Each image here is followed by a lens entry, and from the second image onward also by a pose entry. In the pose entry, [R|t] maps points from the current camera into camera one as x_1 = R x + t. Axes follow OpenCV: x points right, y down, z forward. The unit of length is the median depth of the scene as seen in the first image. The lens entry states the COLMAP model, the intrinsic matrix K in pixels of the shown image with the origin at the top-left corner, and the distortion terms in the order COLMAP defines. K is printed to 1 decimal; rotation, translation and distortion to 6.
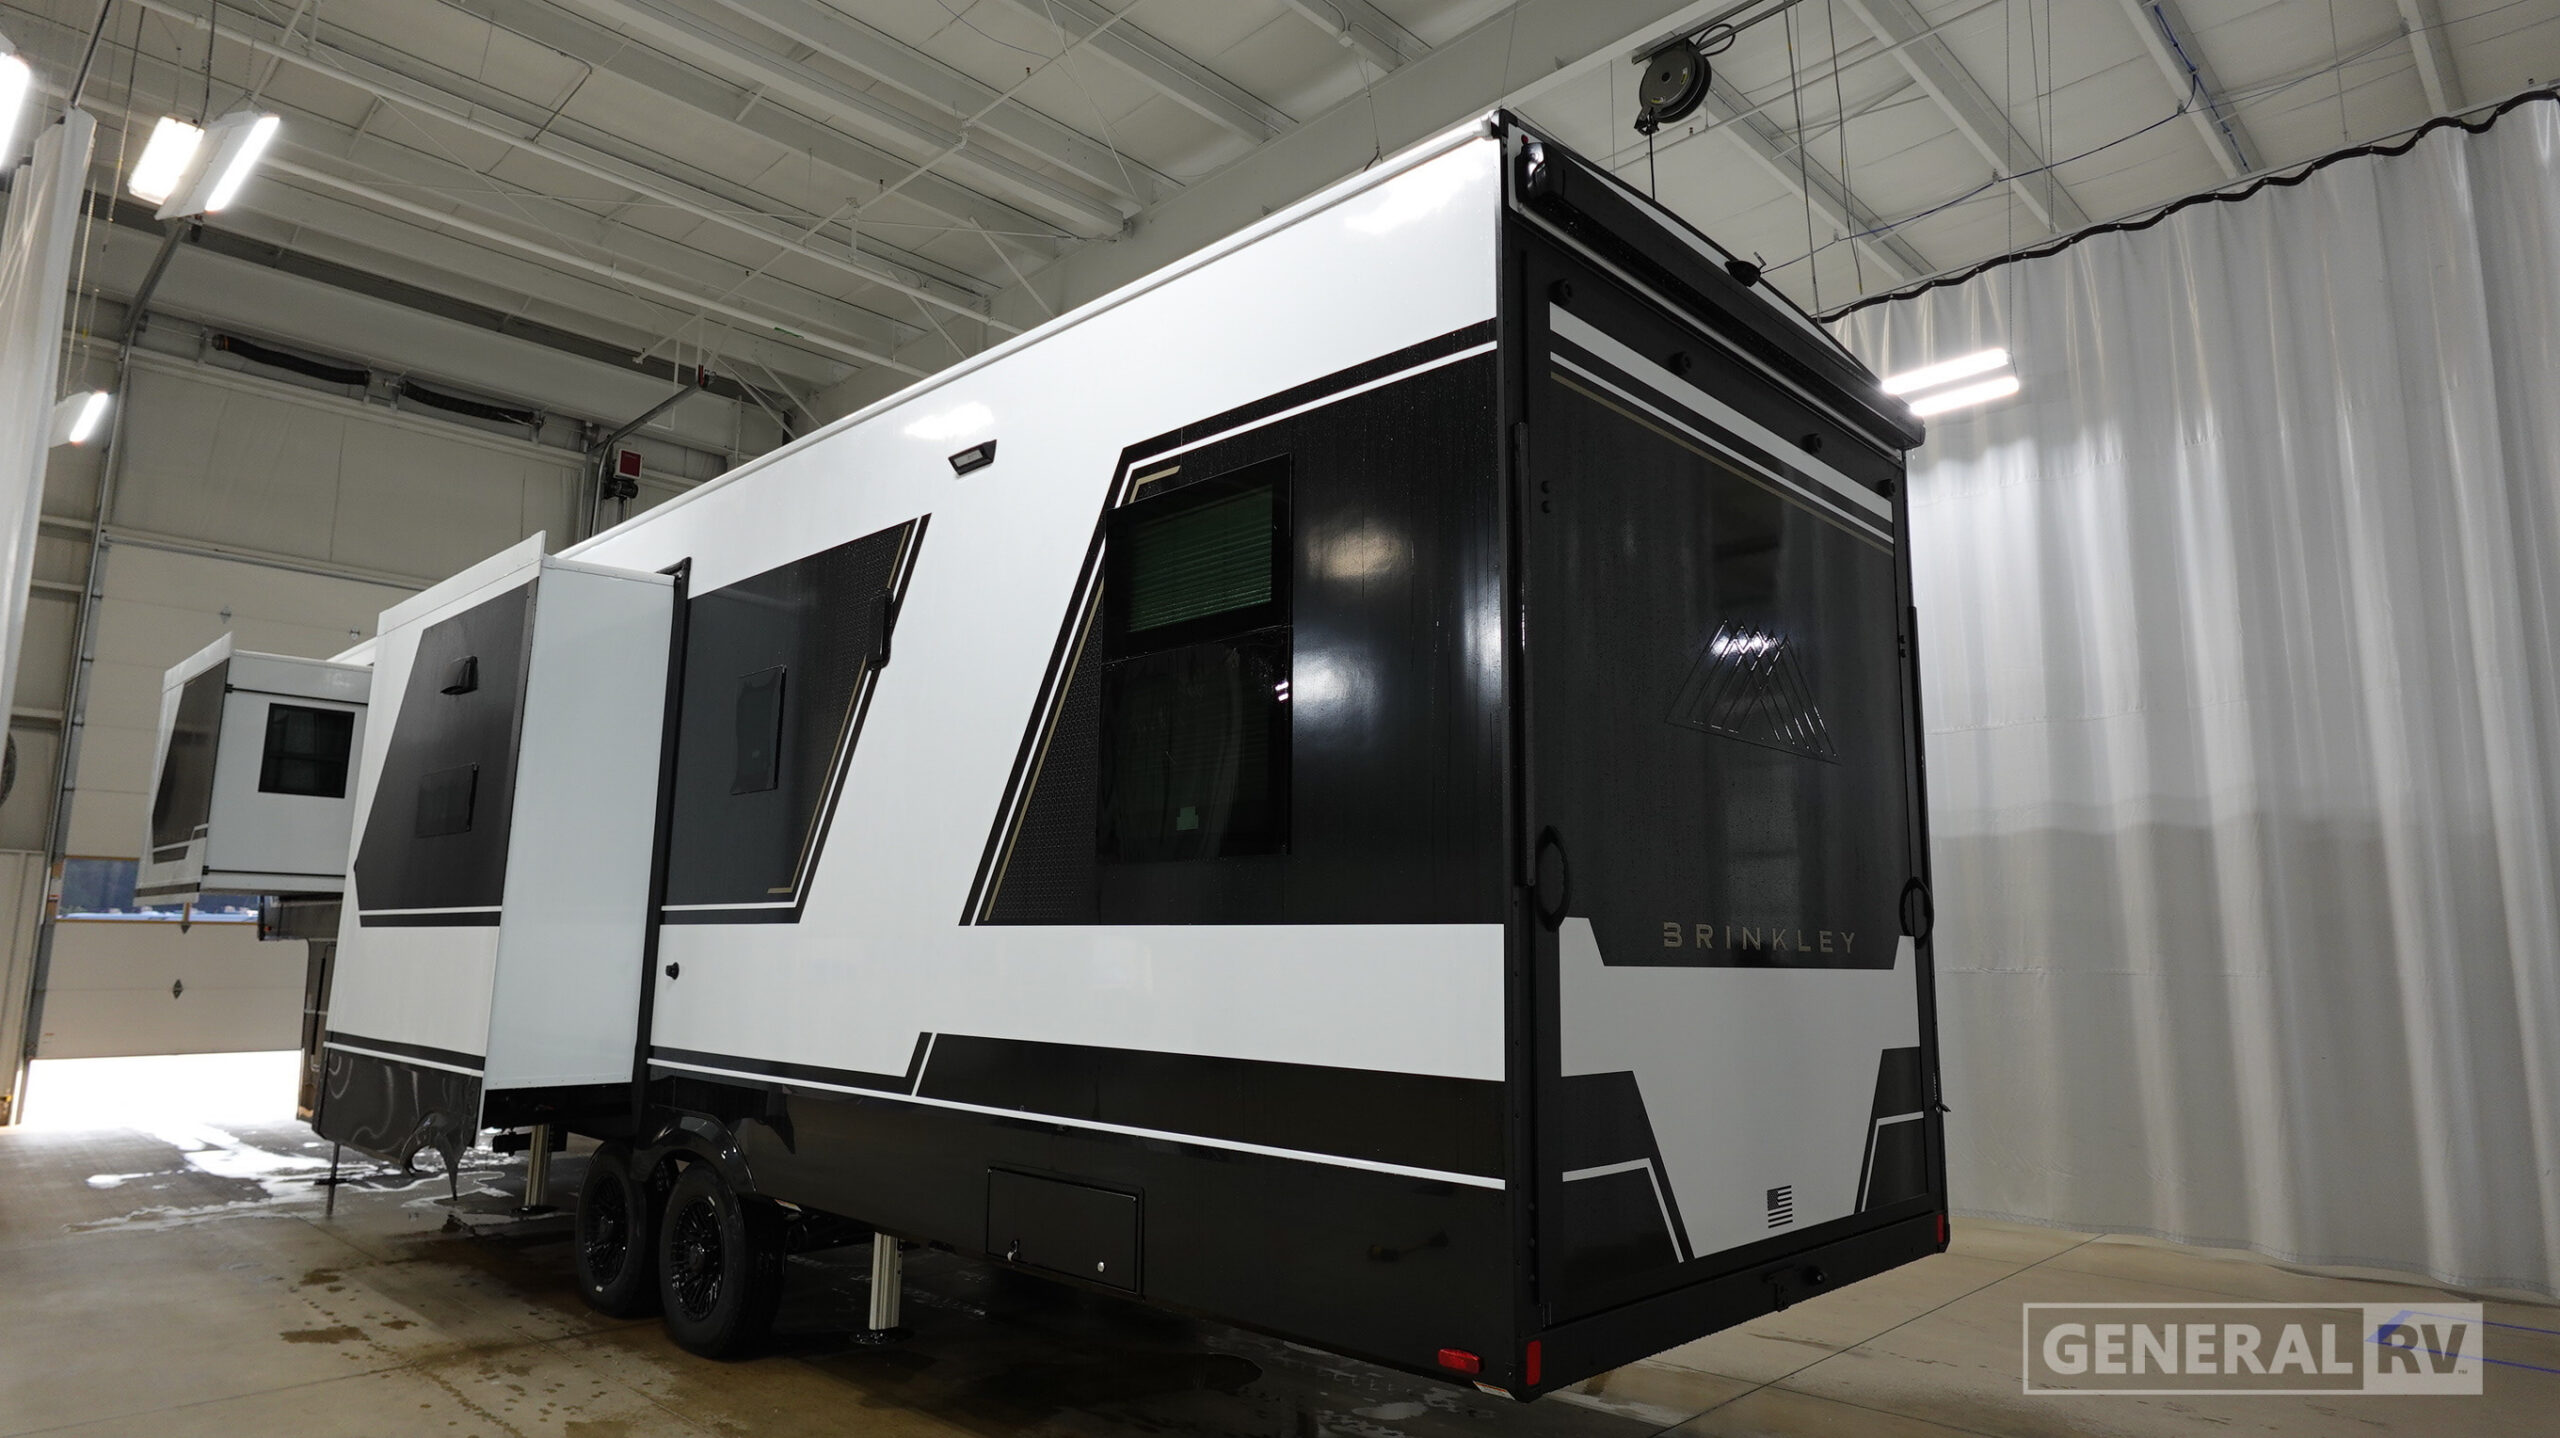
lens RADIAL K [[1447.5, 0, 1279.5], [0, 1447.5, 721.2], [0, 0, 1]] dist [-0.005316, 0.004934]
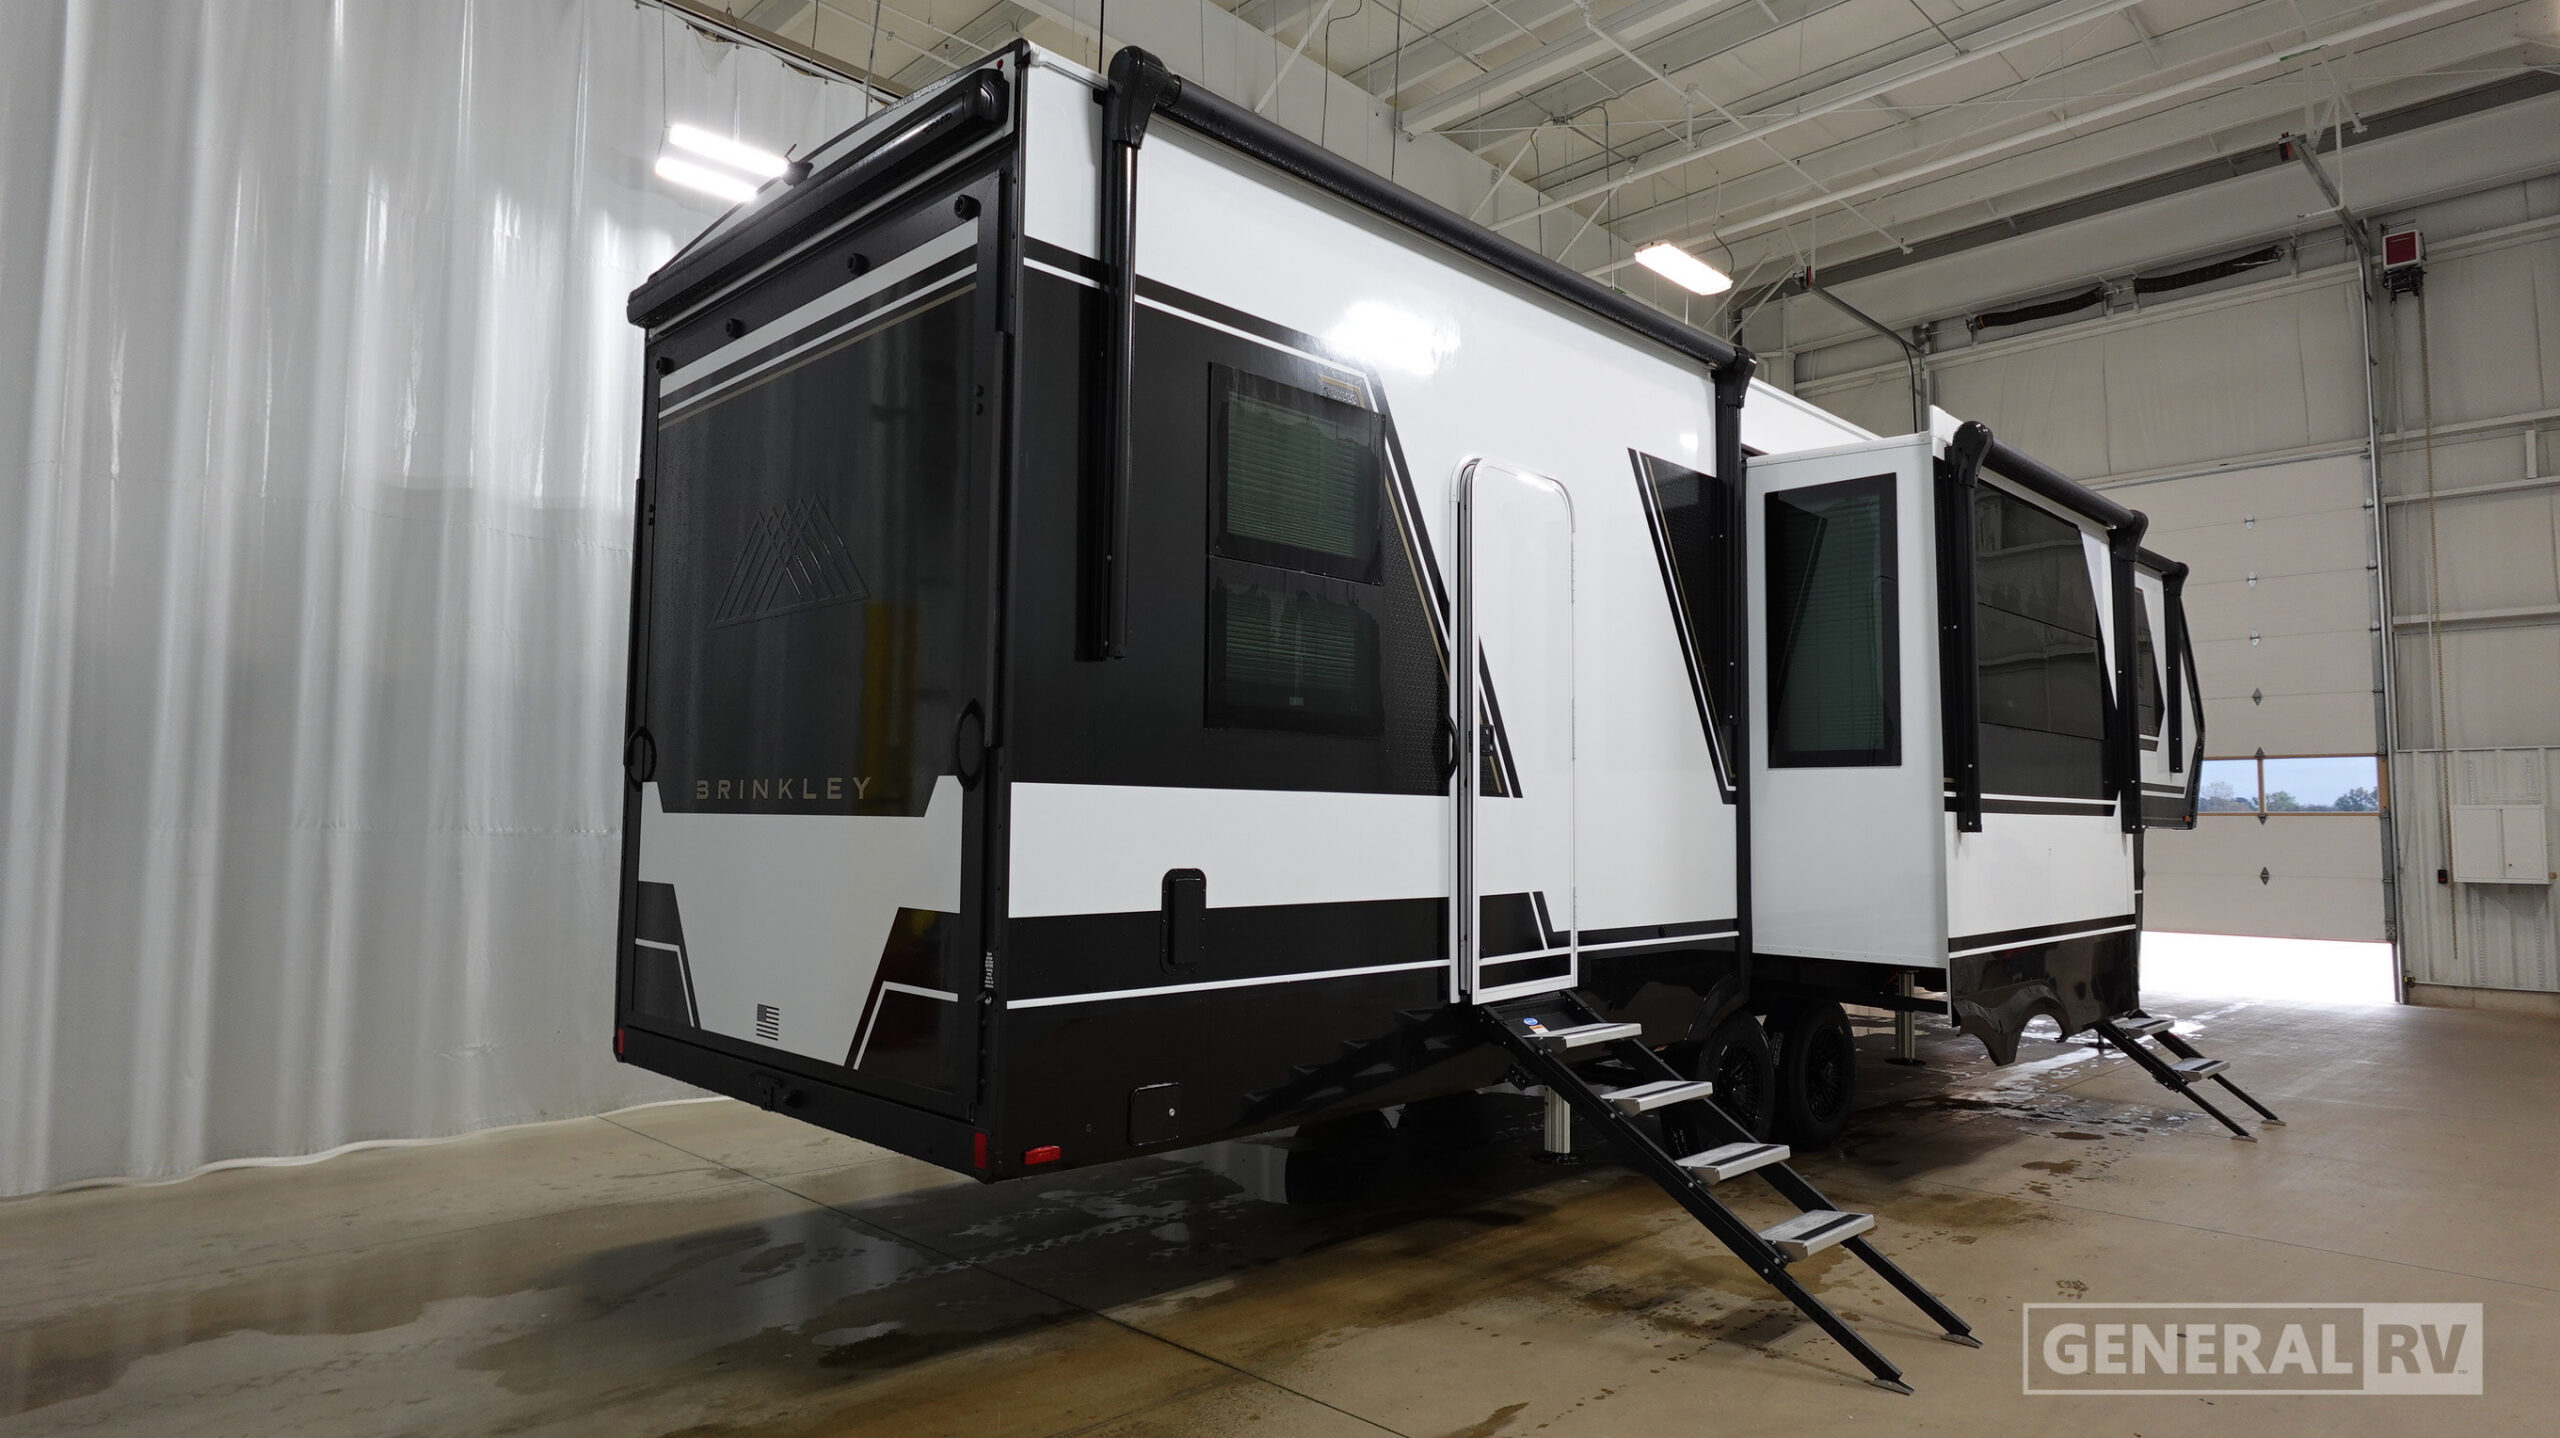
lens RADIAL K [[1447.5, 0, 1285.6], [0, 1447.5, 716.4], [0, 0, 1]] dist [-0.005316, 0.004934]
pose [[-0.017817, -0.087174, -0.996034, 0.452969], [0.148513, 0.984910, -0.088857, 0.079031], [0.988750, -0.149507, -0.004602, 0.437950]]
